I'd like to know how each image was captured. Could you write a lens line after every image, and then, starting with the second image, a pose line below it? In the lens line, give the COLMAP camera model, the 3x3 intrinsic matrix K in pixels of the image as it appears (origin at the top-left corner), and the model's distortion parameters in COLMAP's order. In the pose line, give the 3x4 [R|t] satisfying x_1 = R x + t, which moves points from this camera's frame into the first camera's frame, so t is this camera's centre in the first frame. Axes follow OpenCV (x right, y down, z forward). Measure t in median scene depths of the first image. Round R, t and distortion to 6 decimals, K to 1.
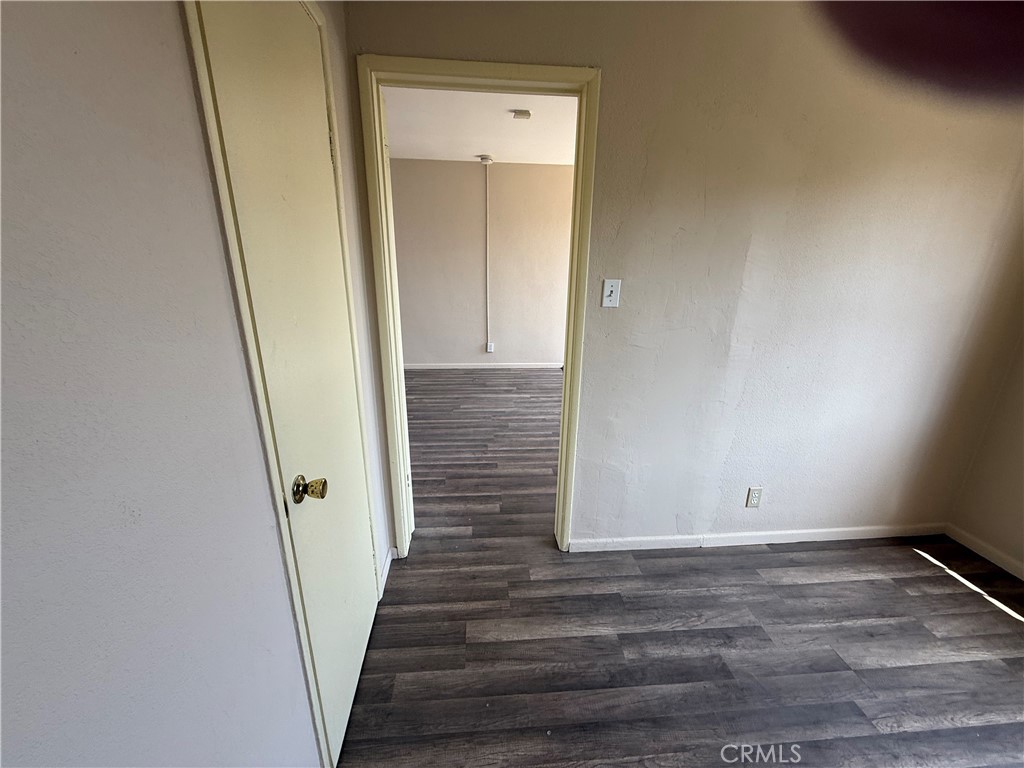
lens RADIAL K [[410.9, 0, 512.0], [0, 410.9, 380.3], [0, 0, 1]] dist [-0.000071, -0.000017]
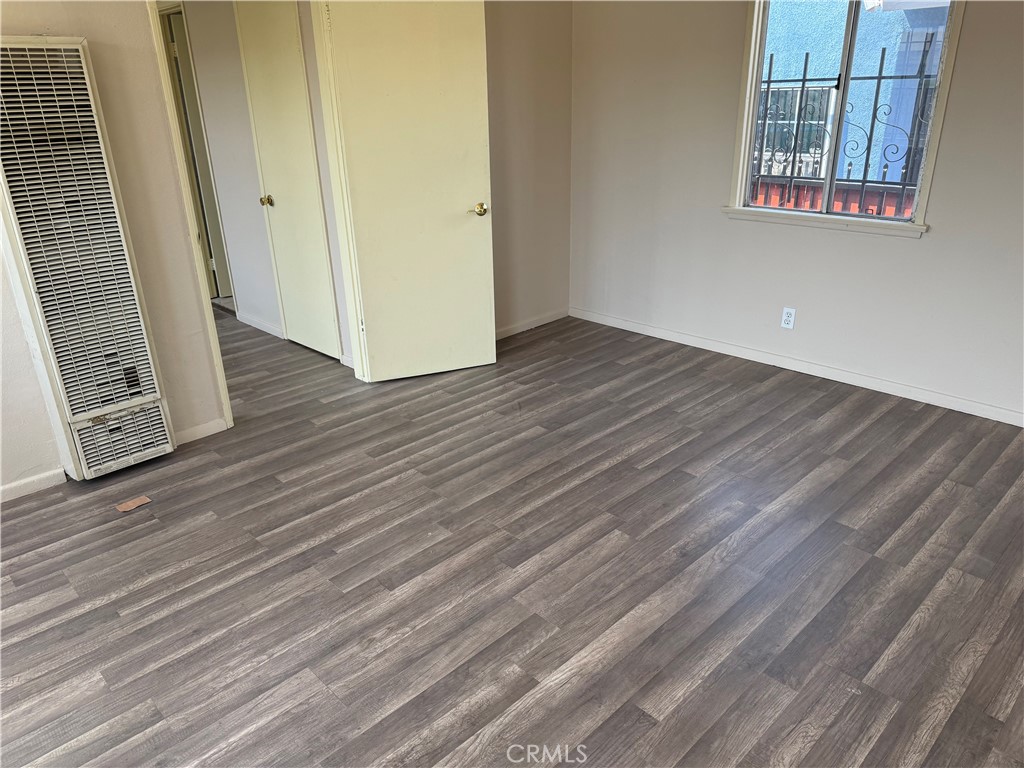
lens RADIAL K [[710.7, 0, 510.6], [0, 710.7, 381.2], [0, 0, 1]] dist [0.052816, 0.000536]
pose [[-0.771379, 0.251756, -0.584460, 0.293414], [-0.169947, 0.803568, 0.570436, -0.393702], [0.613263, 0.539349, -0.577070, 1.225649]]
